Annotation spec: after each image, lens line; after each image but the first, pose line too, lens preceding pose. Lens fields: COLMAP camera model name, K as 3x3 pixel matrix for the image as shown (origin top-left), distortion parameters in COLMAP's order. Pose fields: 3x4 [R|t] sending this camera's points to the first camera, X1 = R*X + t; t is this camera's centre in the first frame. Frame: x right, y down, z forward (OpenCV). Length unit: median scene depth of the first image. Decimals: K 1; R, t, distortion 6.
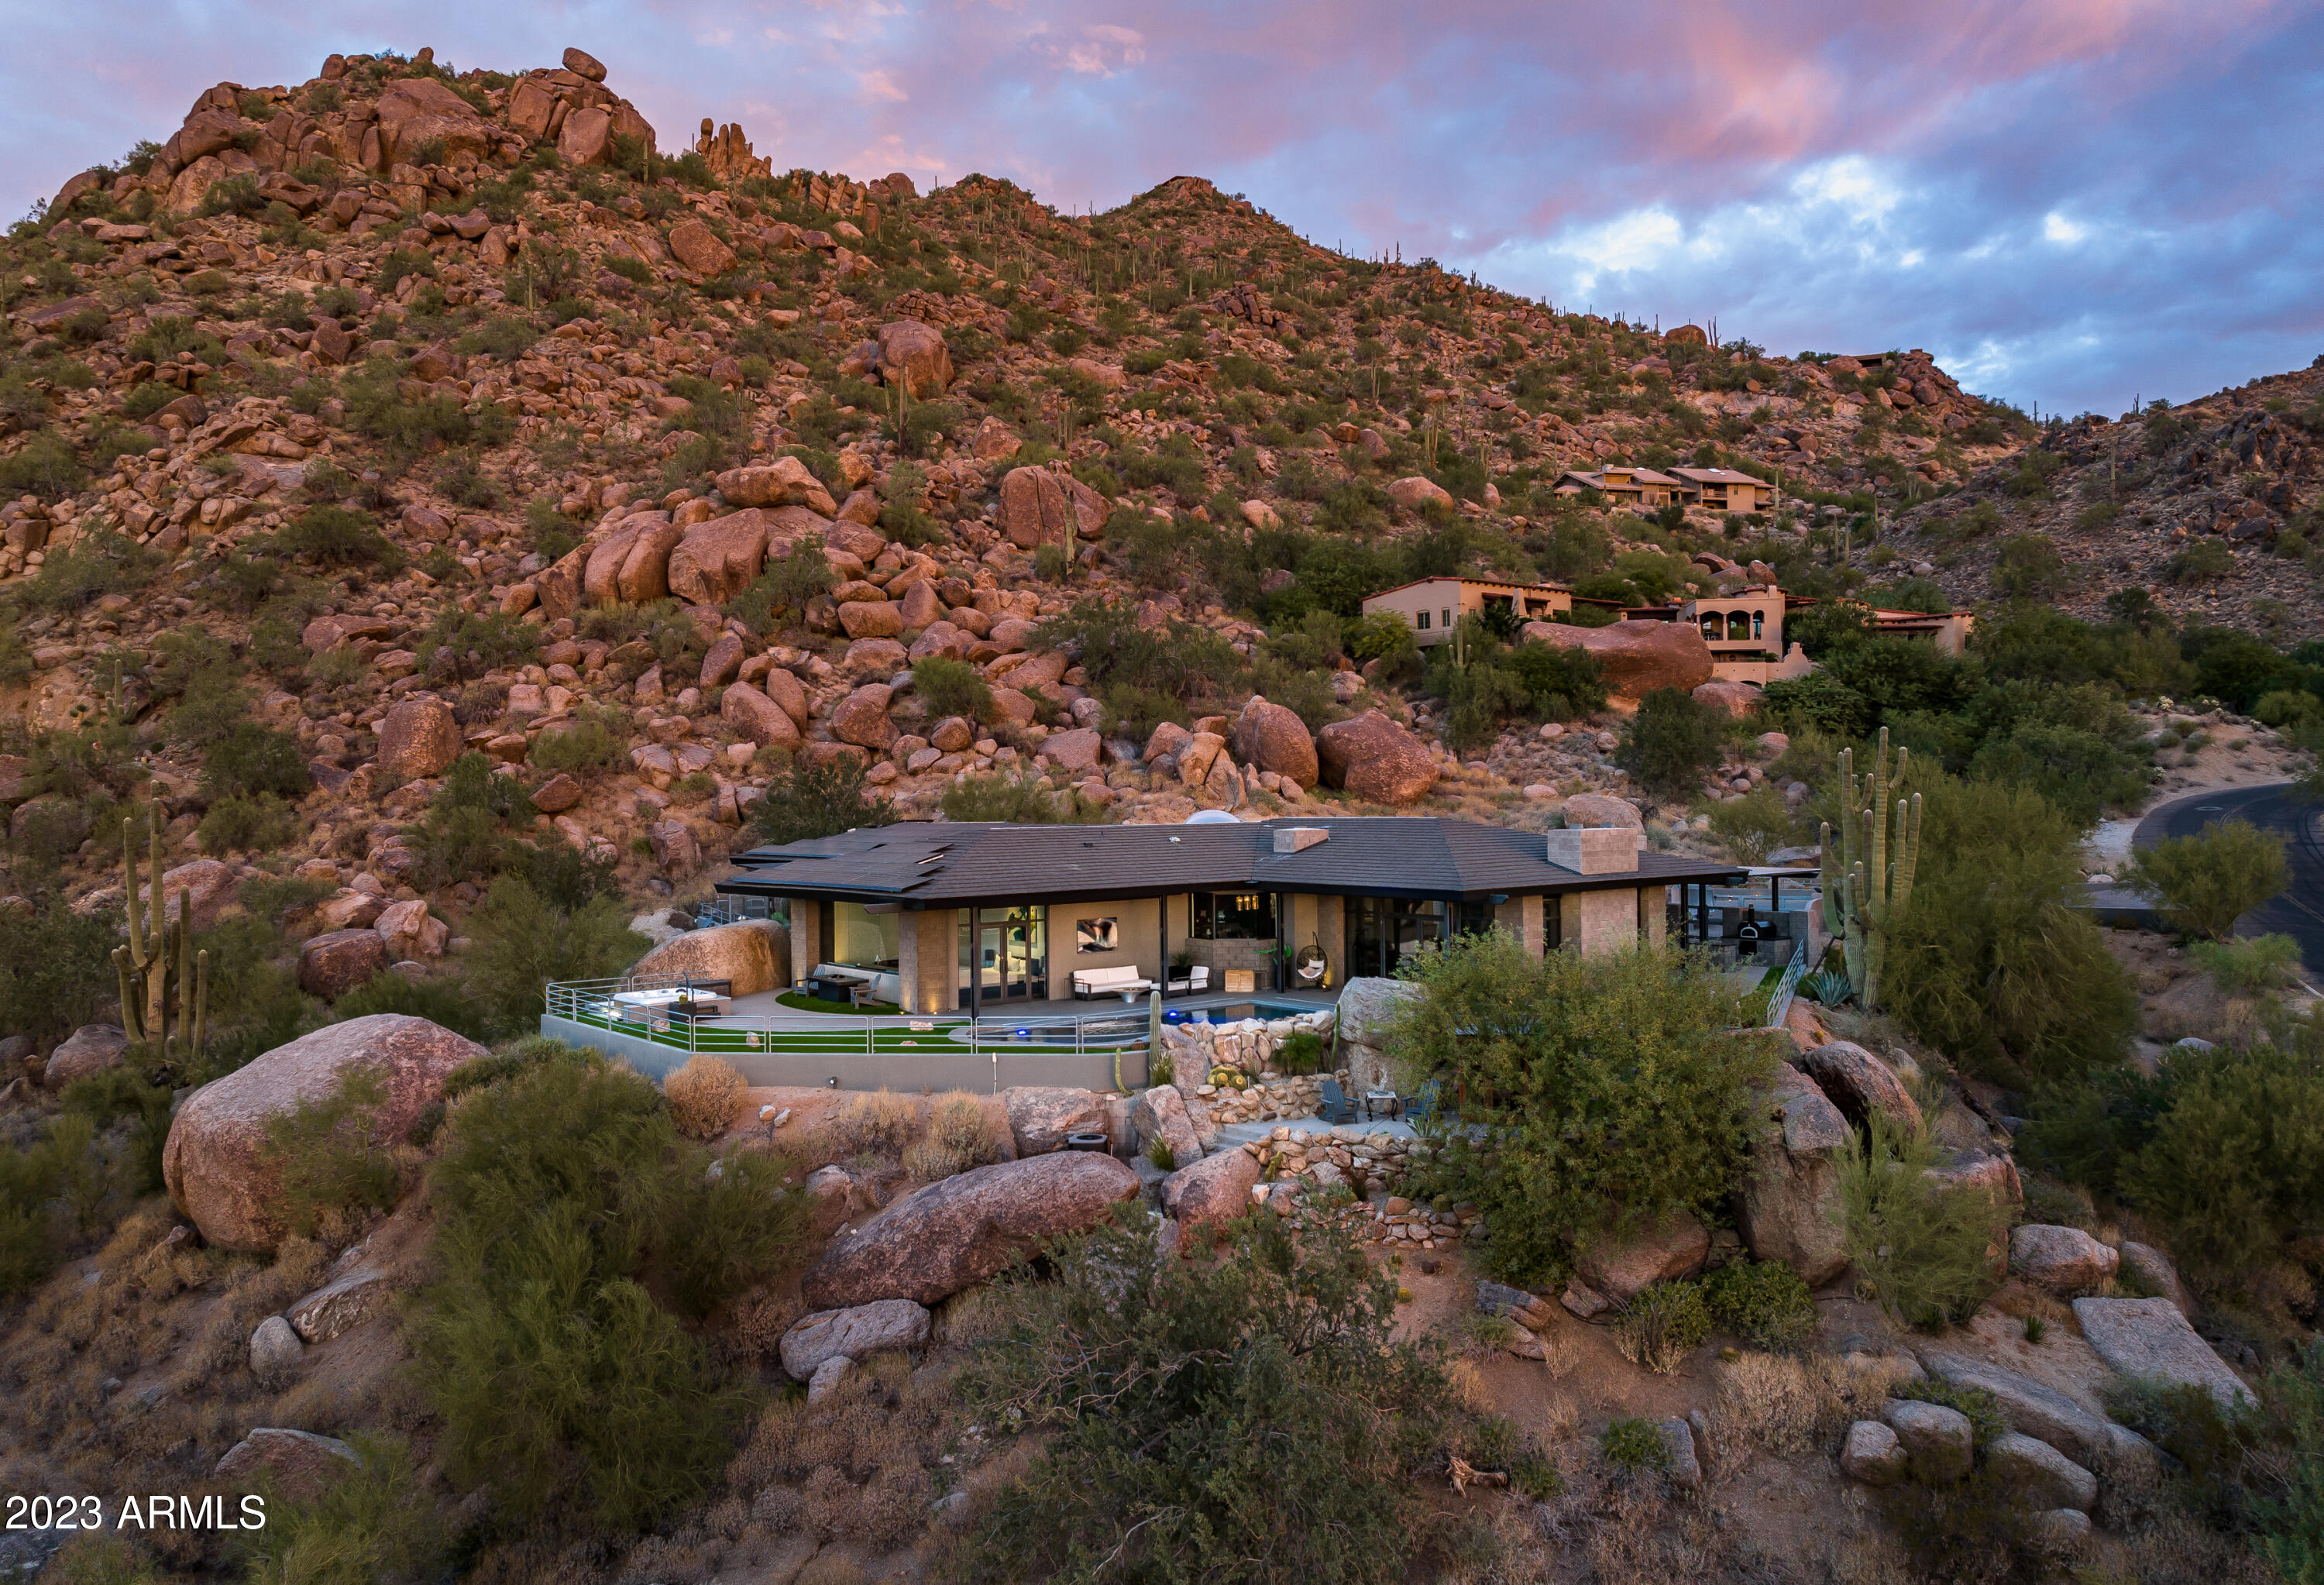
lens RADIAL K [[1651.4, 0, 1162.0], [0, 1651.4, 792.5], [0, 0, 1]] dist [-0.031499, 0.010351]
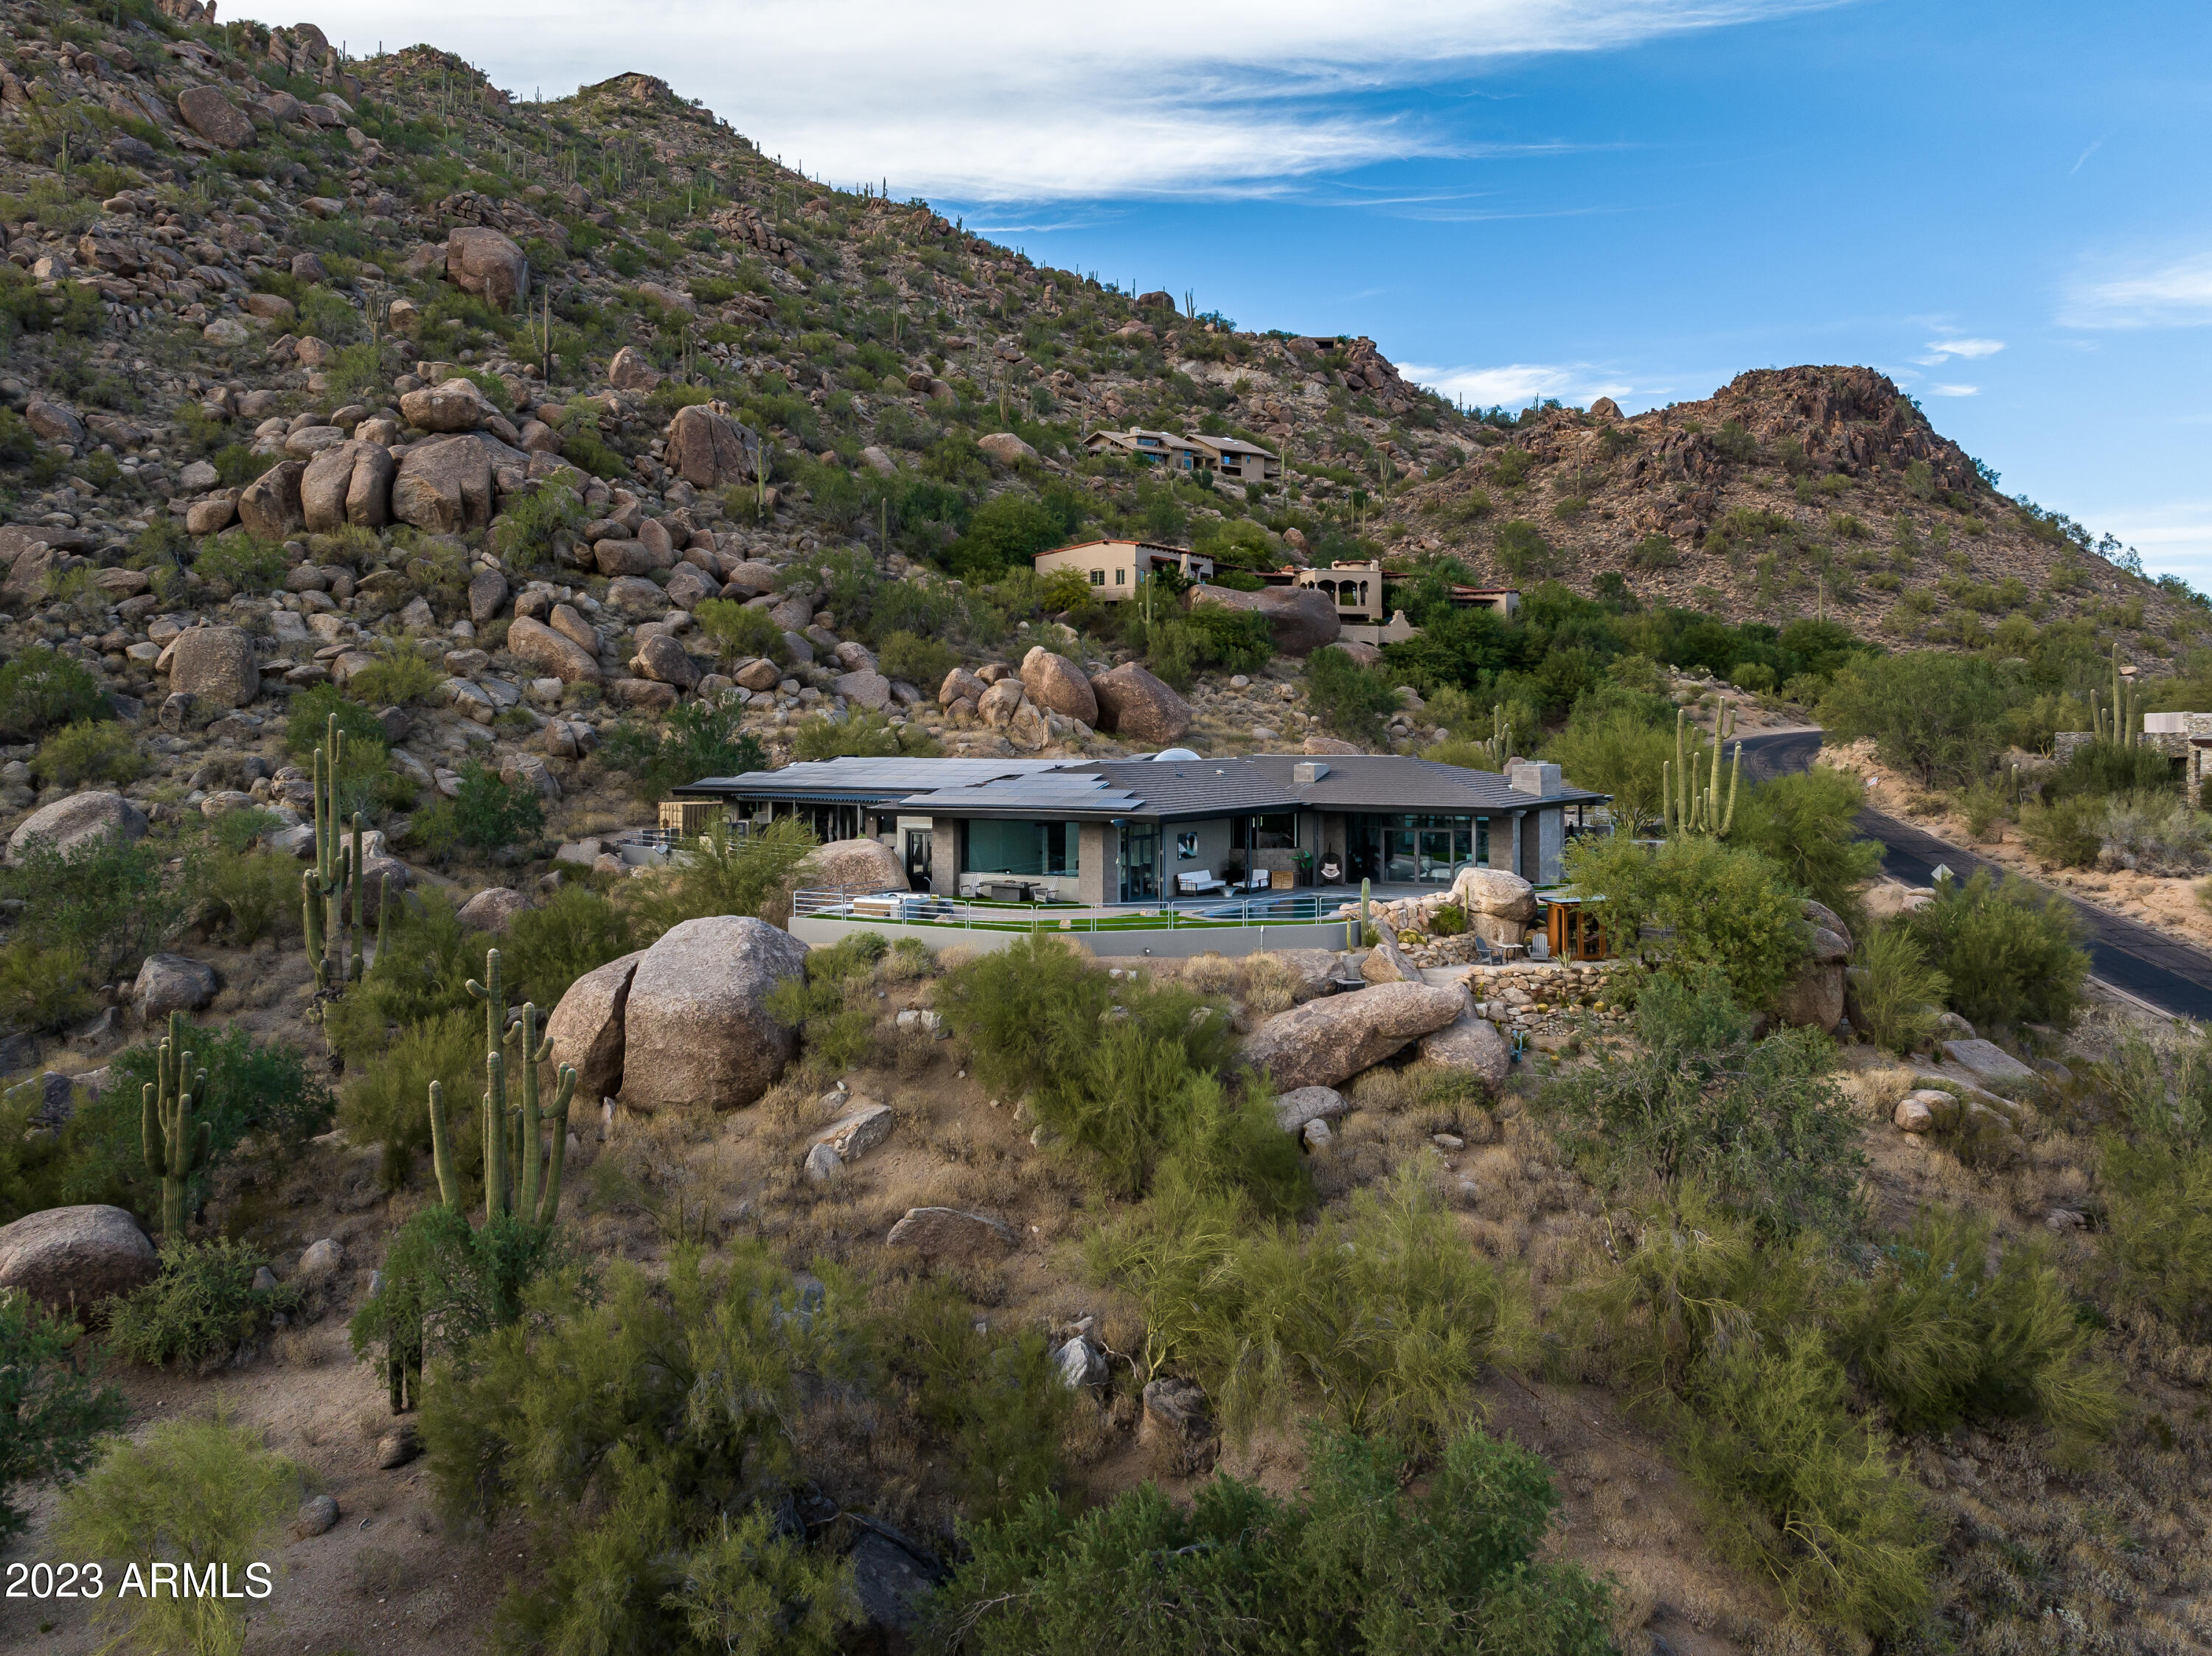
lens RADIAL K [[1703.8, 0, 1170.1], [0, 1703.8, 741.8], [0, 0, 1]] dist [-0.019896, 0.004468]
pose [[0.932967, 0.009468, 0.359836, -0.189512], [-0.012211, 0.999911, 0.005350, -0.000592], [-0.359754, -0.009385, 0.933000, -0.081988]]
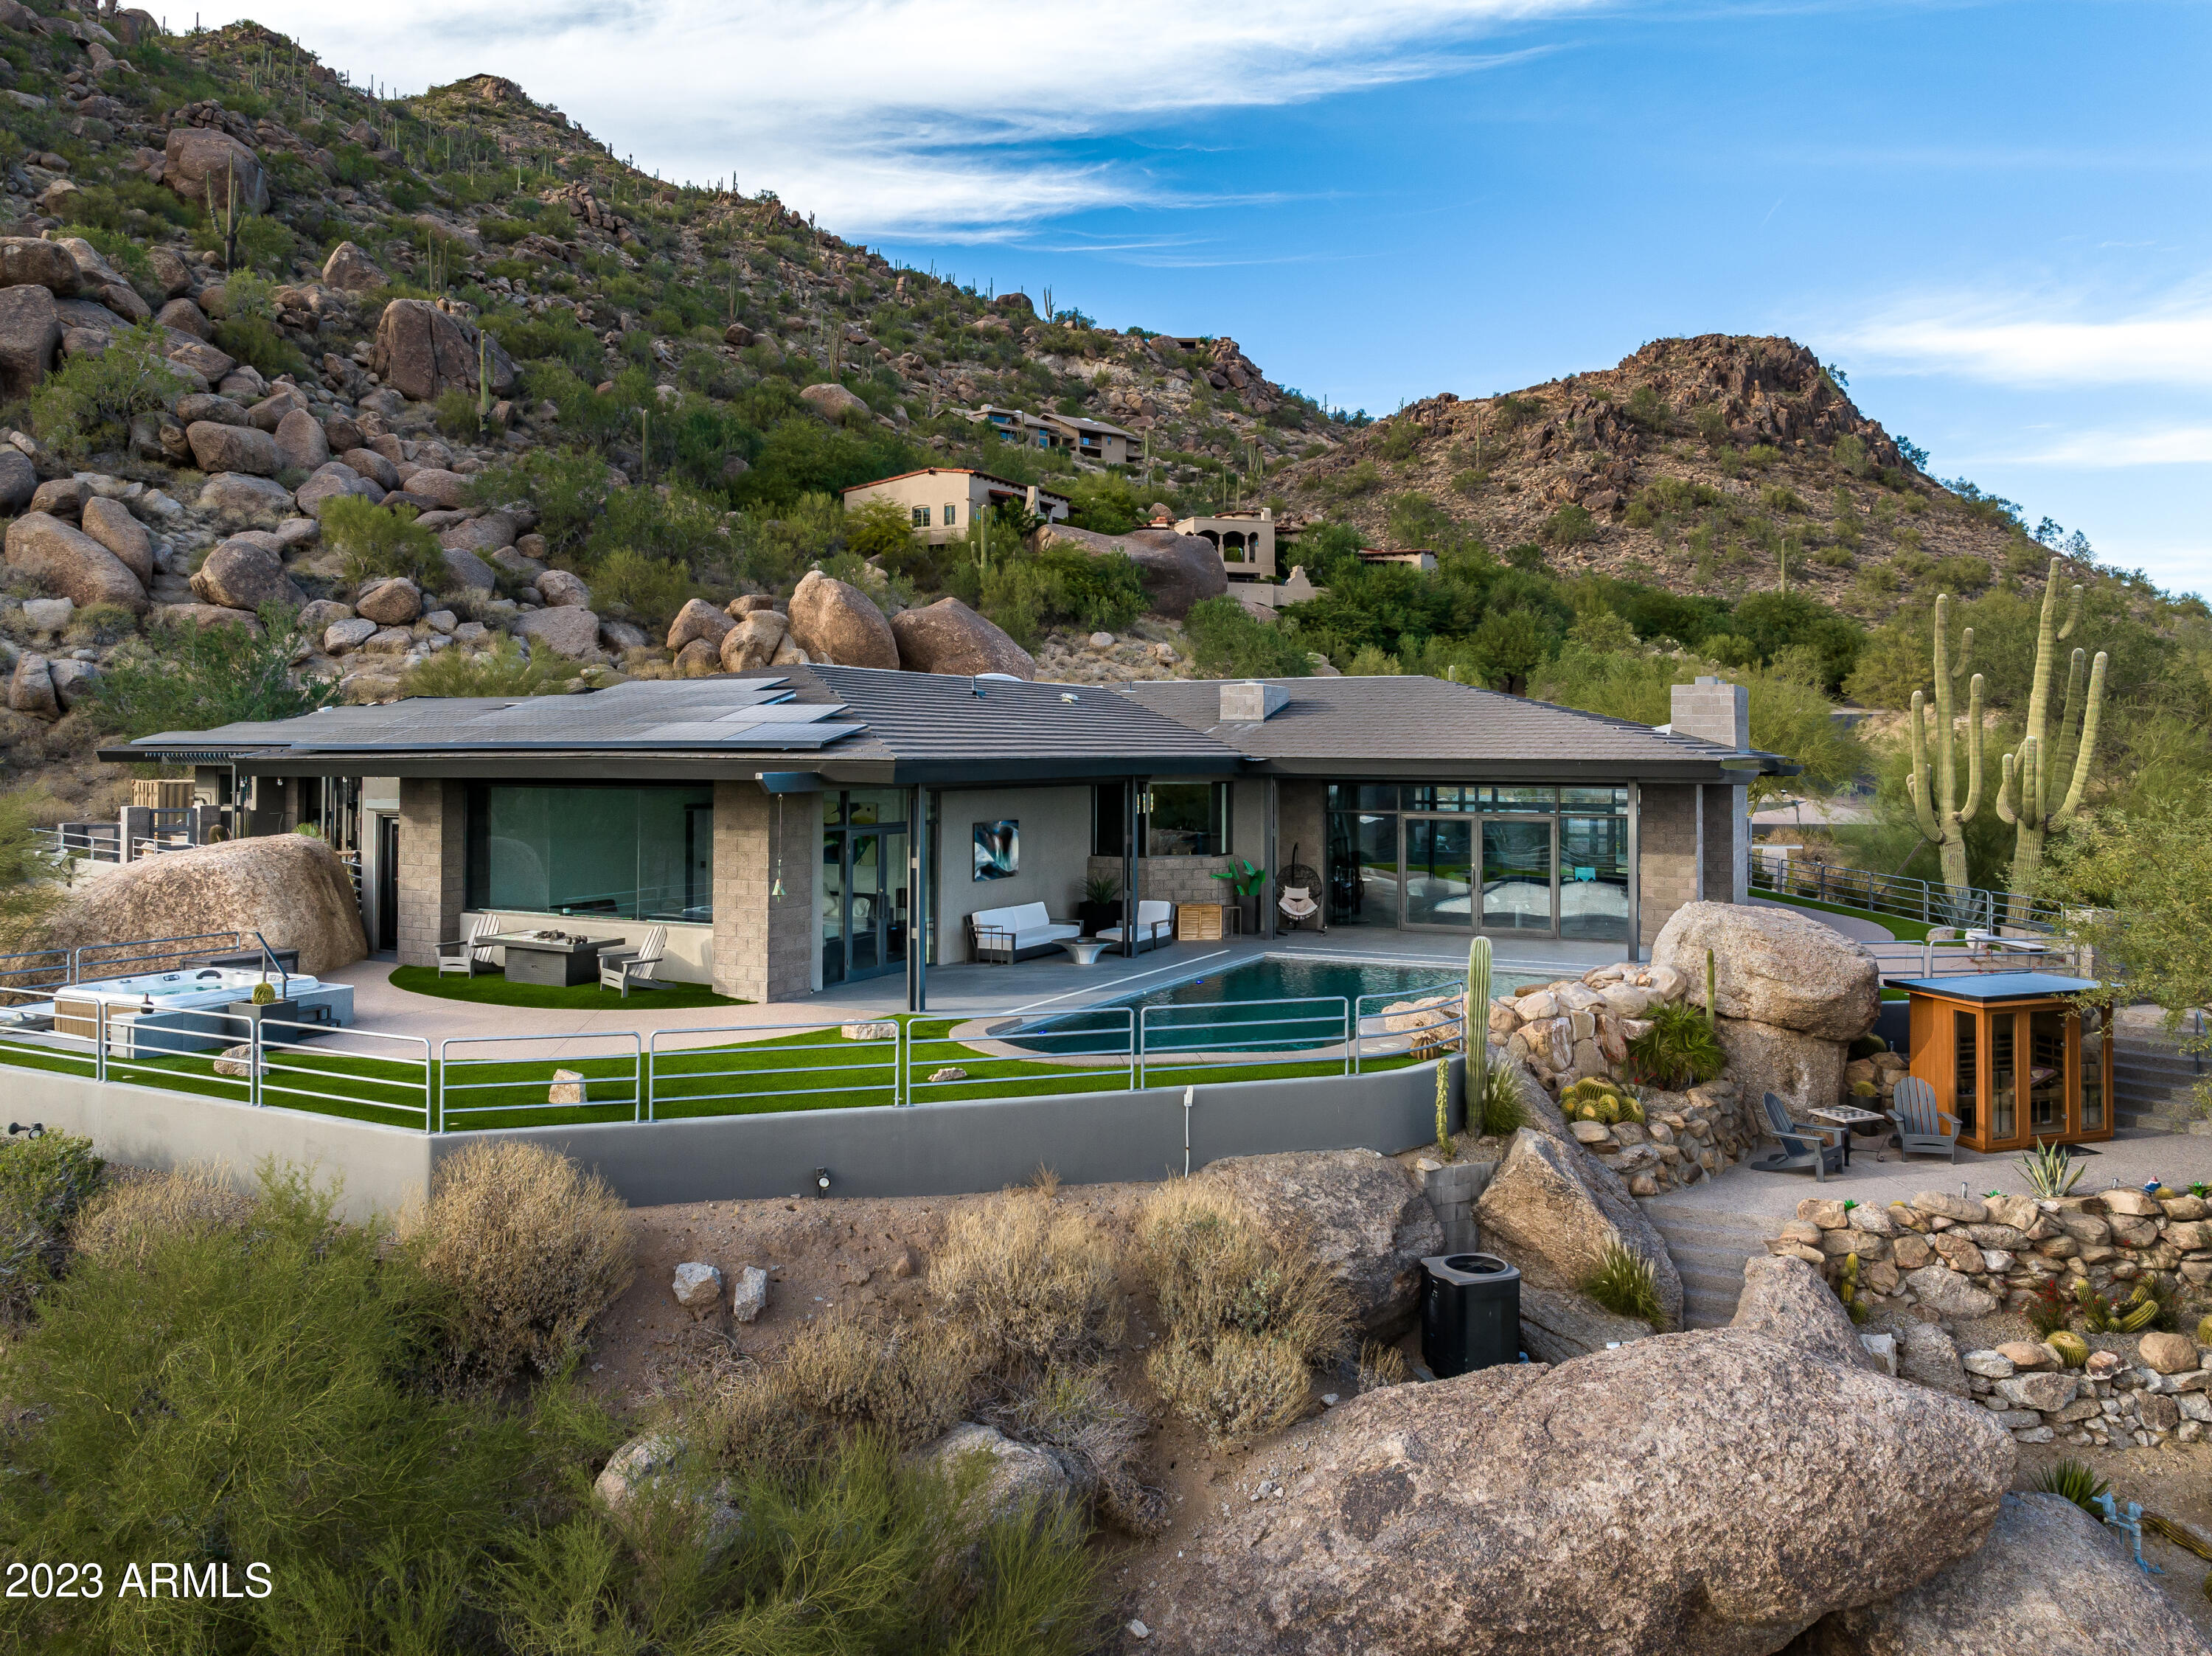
lens RADIAL K [[1598.9, 0, 1099.5], [0, 1598.9, 733.0], [0, 0, 1]] dist [-0.025430, 0.009334]
pose [[0.916907, 0.019221, 0.398638, -0.082684], [-0.014873, 0.999791, -0.013997, 0.018825], [-0.398824, 0.006905, 0.917001, 0.168432]]
